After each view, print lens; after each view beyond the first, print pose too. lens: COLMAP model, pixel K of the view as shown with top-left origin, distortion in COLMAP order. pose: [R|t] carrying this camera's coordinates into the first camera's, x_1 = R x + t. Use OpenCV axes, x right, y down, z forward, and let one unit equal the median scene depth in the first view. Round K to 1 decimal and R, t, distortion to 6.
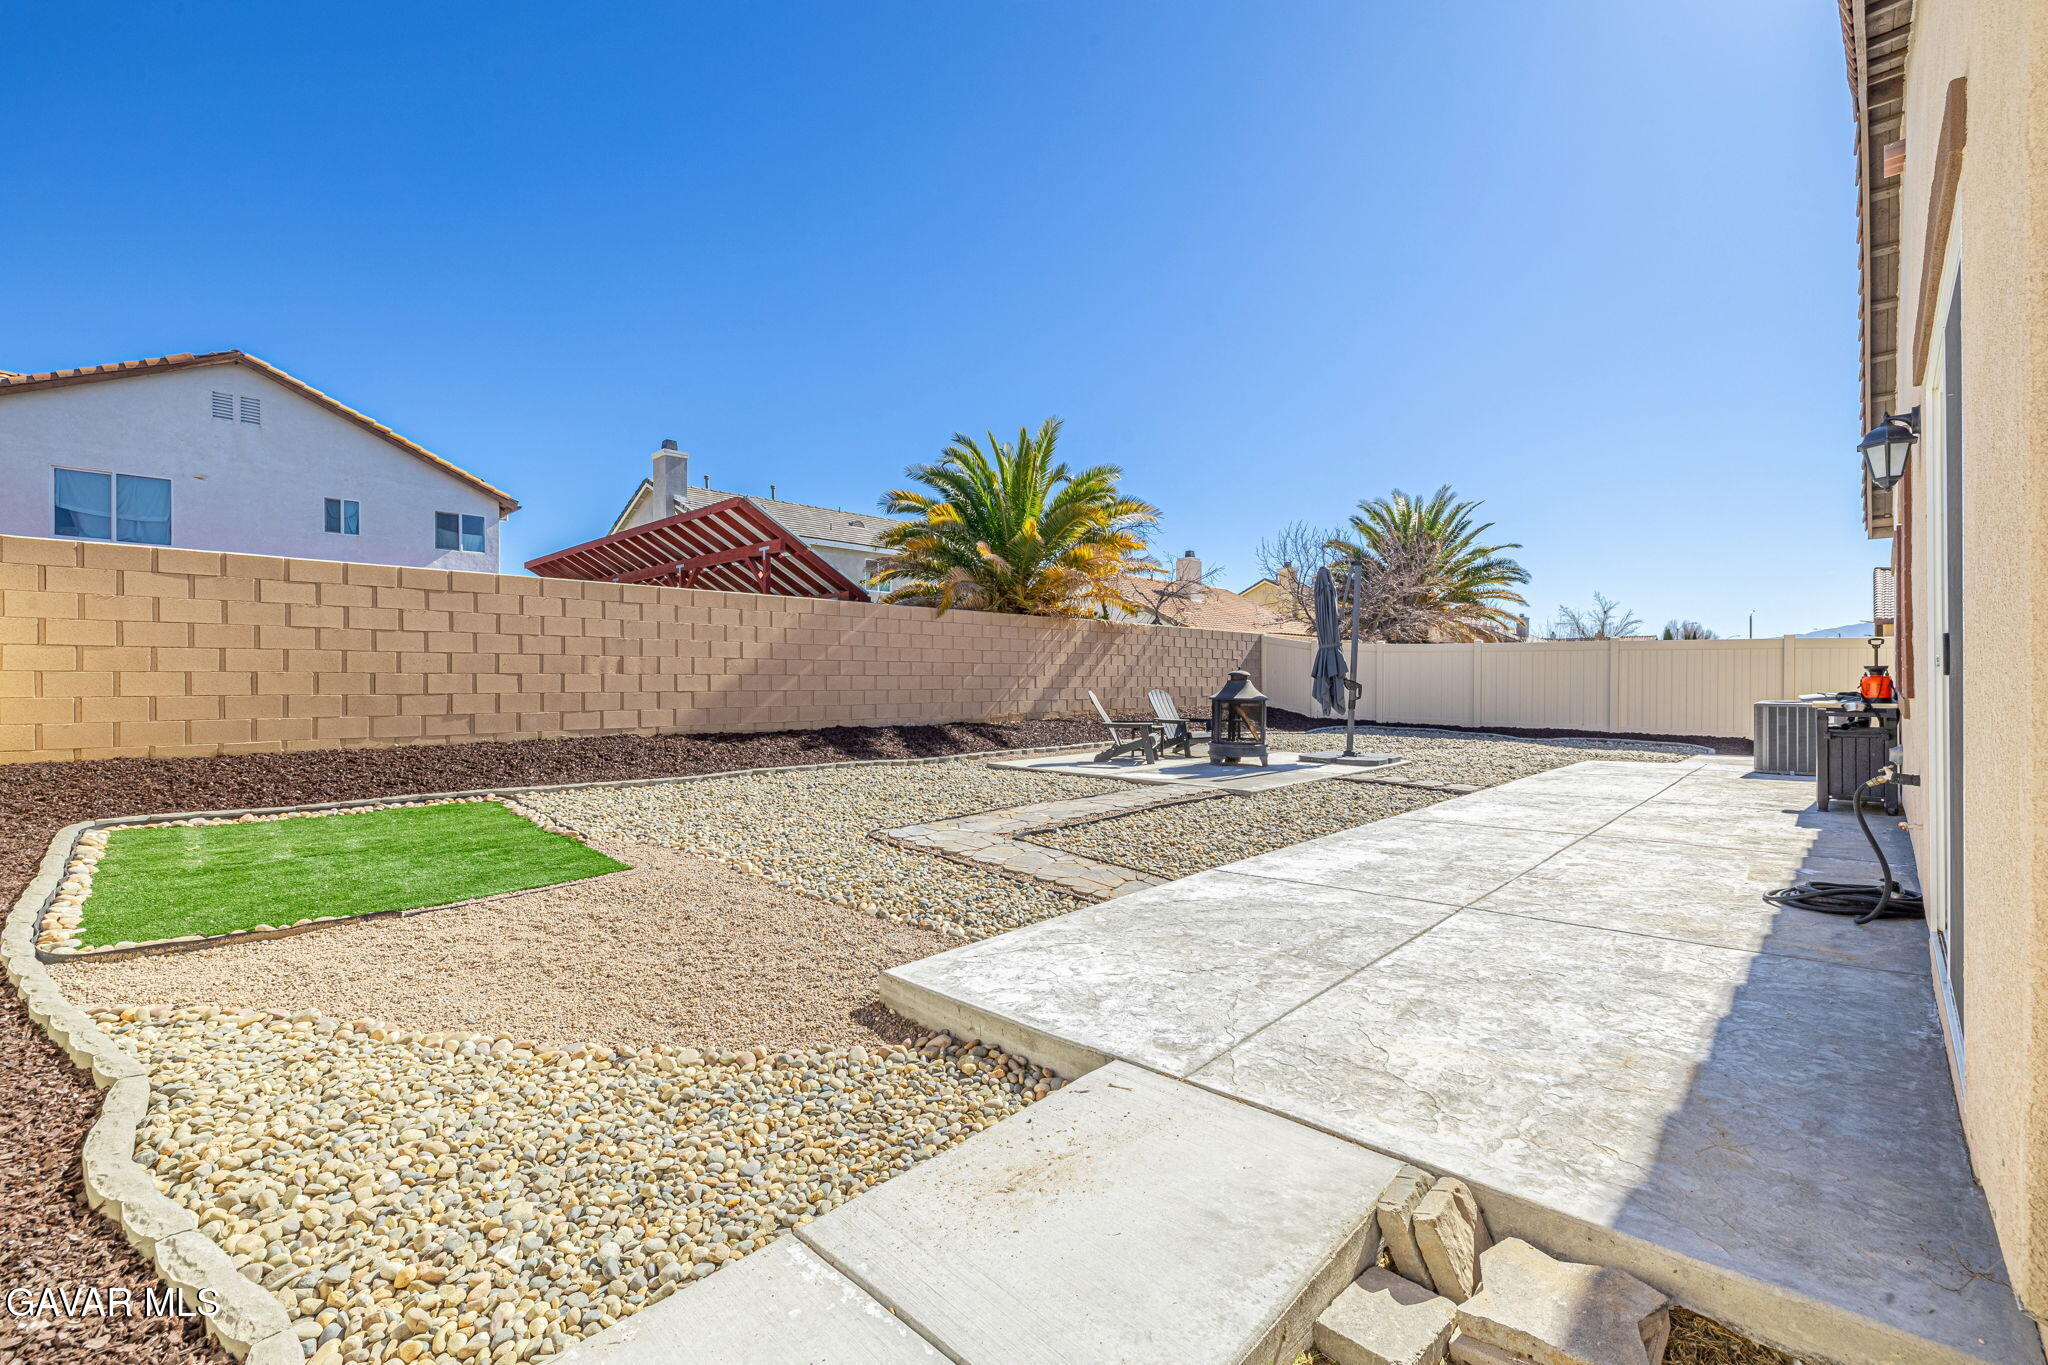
lens RADIAL K [[854.0, 0, 1024.8], [0, 854.0, 685.1], [0, 0, 1]] dist [-0.003408, -0.000160]
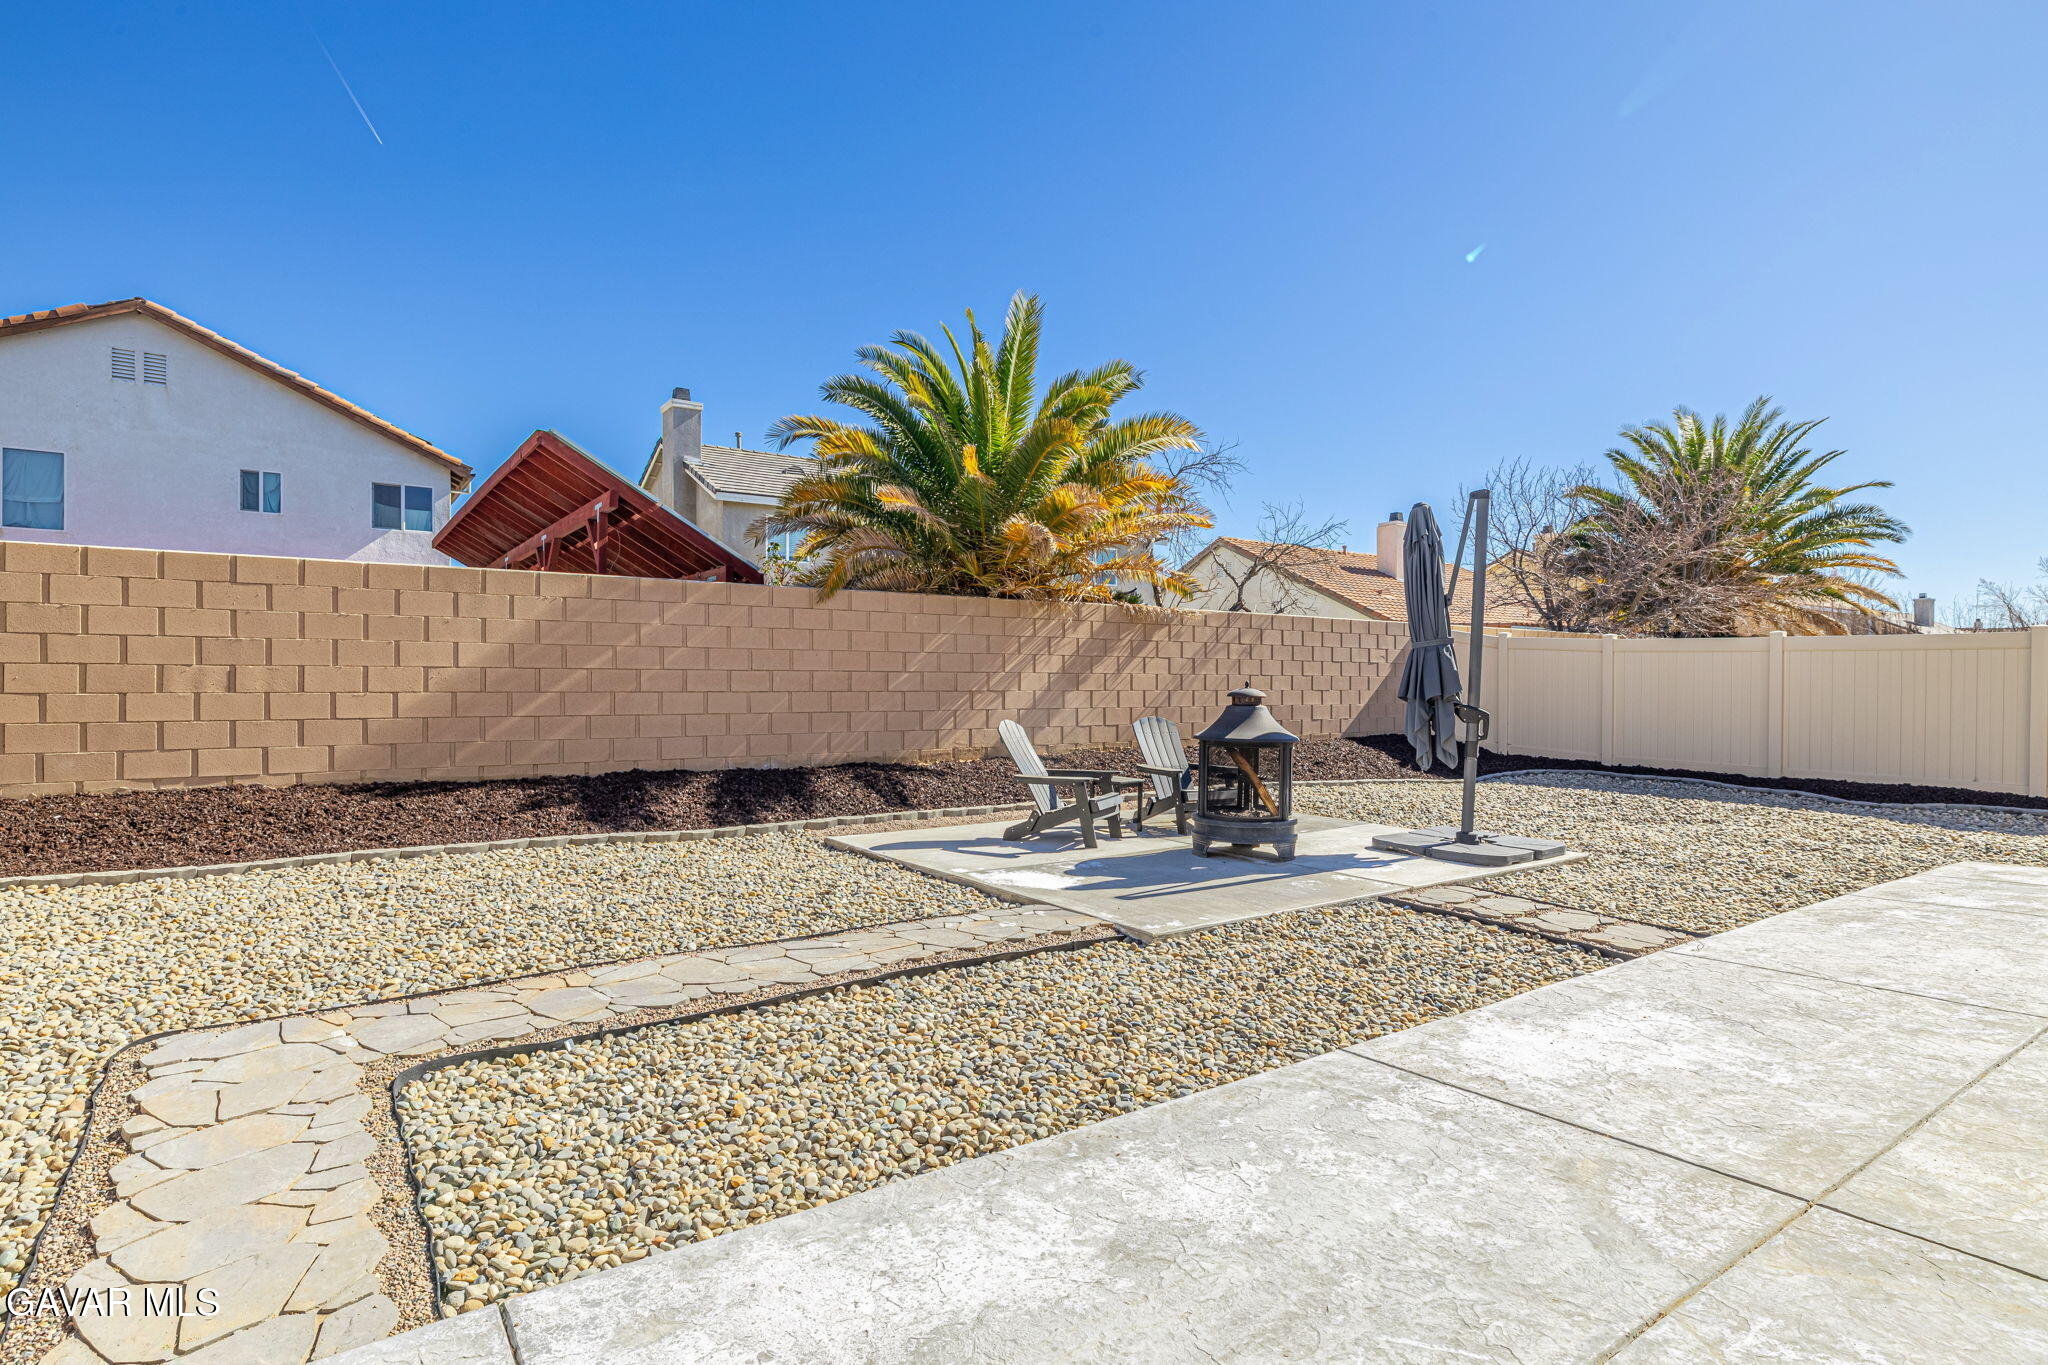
lens RADIAL K [[1041.3, 0, 1022.7], [0, 1041.3, 677.7], [0, 0, 1]] dist [-0.004898, -0.000369]
pose [[0.981501, 0.002103, -0.191445, 0.167899], [-0.004364, 0.999926, -0.011388, -0.010953], [0.191406, 0.012013, 0.981437, 0.206837]]
